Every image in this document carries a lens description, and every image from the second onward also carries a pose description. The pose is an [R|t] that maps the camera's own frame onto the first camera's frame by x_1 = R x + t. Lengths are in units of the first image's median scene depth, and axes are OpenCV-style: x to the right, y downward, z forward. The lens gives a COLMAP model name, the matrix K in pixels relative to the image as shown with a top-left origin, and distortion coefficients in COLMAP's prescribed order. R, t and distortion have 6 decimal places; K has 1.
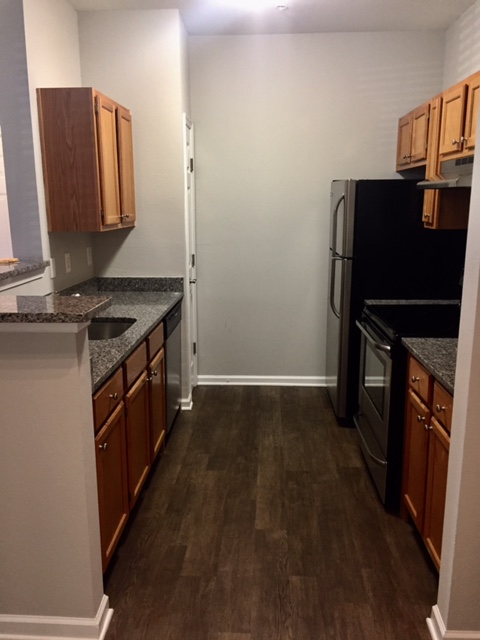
lens RADIAL K [[536.1, 0, 240.0], [0, 536.1, 320.0], [0, 0, 1]] dist [0.061843, -0.123134]
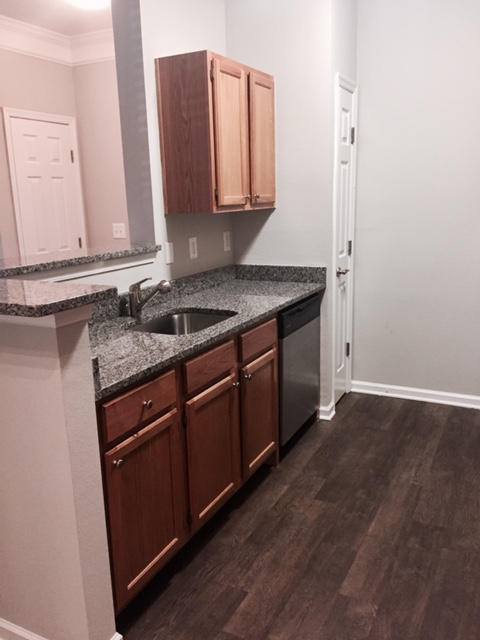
lens RADIAL K [[536.1, 0, 240.0], [0, 536.1, 320.0], [0, 0, 1]] dist [0.061843, -0.123134]
pose [[0.908772, 0.068954, -0.411557, 0.155263], [-0.060671, 0.997606, 0.033173, -0.017771], [0.412860, -0.005177, 0.910780, 0.190252]]
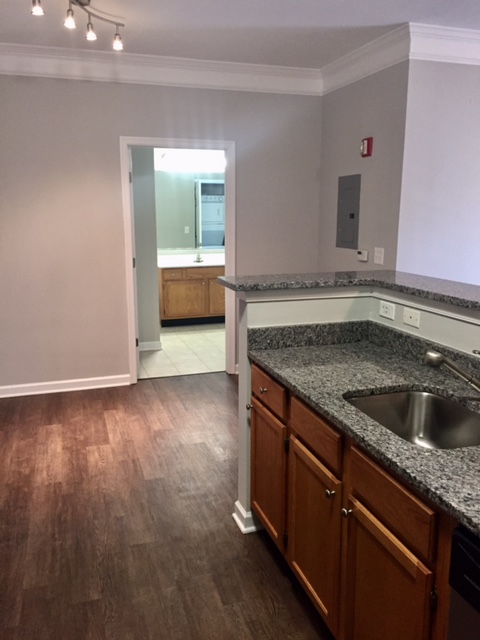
lens RADIAL K [[536.1, 0, 240.0], [0, 536.1, 320.0], [0, 0, 1]] dist [0.061843, -0.123134]
pose [[-0.934471, 0.072778, -0.348521, 0.112951], [-0.075114, 0.916554, 0.392794, -0.265971], [0.348025, 0.393234, -0.851026, 1.210091]]
